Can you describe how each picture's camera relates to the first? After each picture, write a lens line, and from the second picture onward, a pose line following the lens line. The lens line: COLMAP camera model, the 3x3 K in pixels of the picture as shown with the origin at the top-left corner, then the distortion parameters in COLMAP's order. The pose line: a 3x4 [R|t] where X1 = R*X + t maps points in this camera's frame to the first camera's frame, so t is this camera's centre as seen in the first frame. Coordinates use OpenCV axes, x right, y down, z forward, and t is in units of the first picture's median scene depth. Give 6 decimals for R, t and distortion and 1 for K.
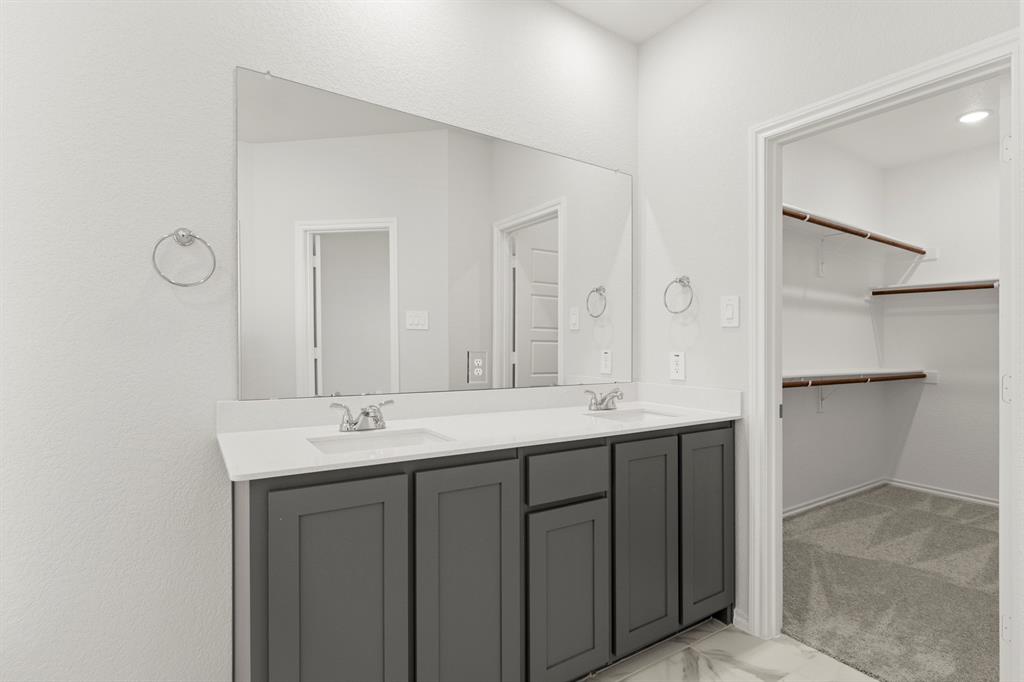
lens RADIAL K [[497.0, 0, 512.0], [0, 497.0, 341.0], [0, 0, 1]] dist [0.000433, 0.000132]
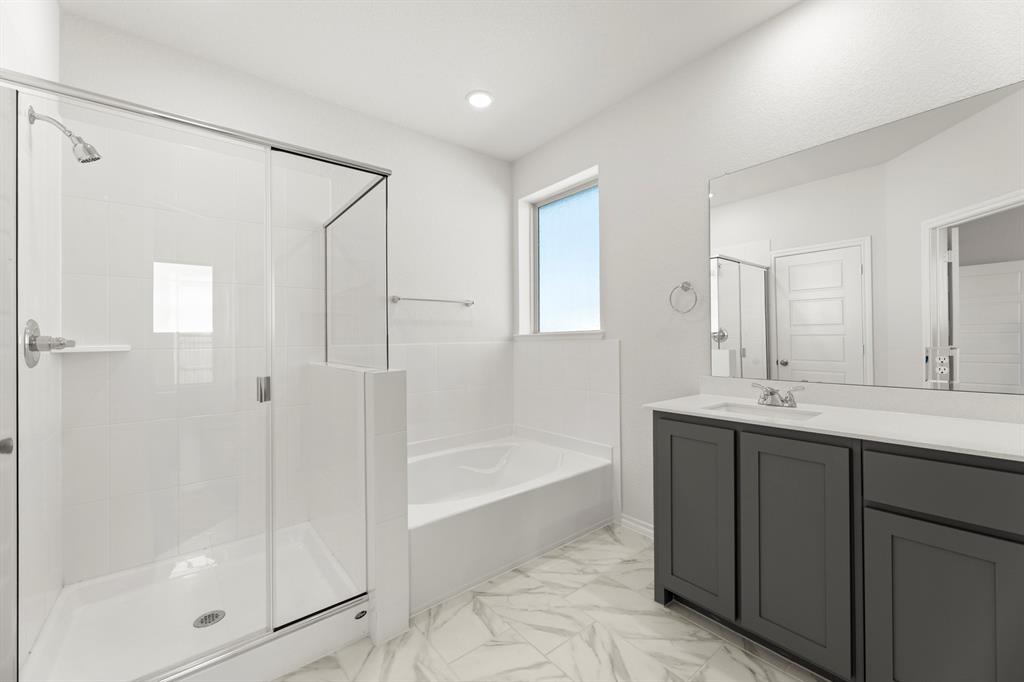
lens RADIAL K [[413.9, 0, 512.0], [0, 413.9, 341.0], [0, 0, 1]] dist [0.002813, -0.000058]
pose [[0.089111, -0.005988, -0.996004, 0.762346], [0.009435, 0.999942, -0.005167, 0.000338], [0.995977, -0.008937, 0.089162, 0.179437]]
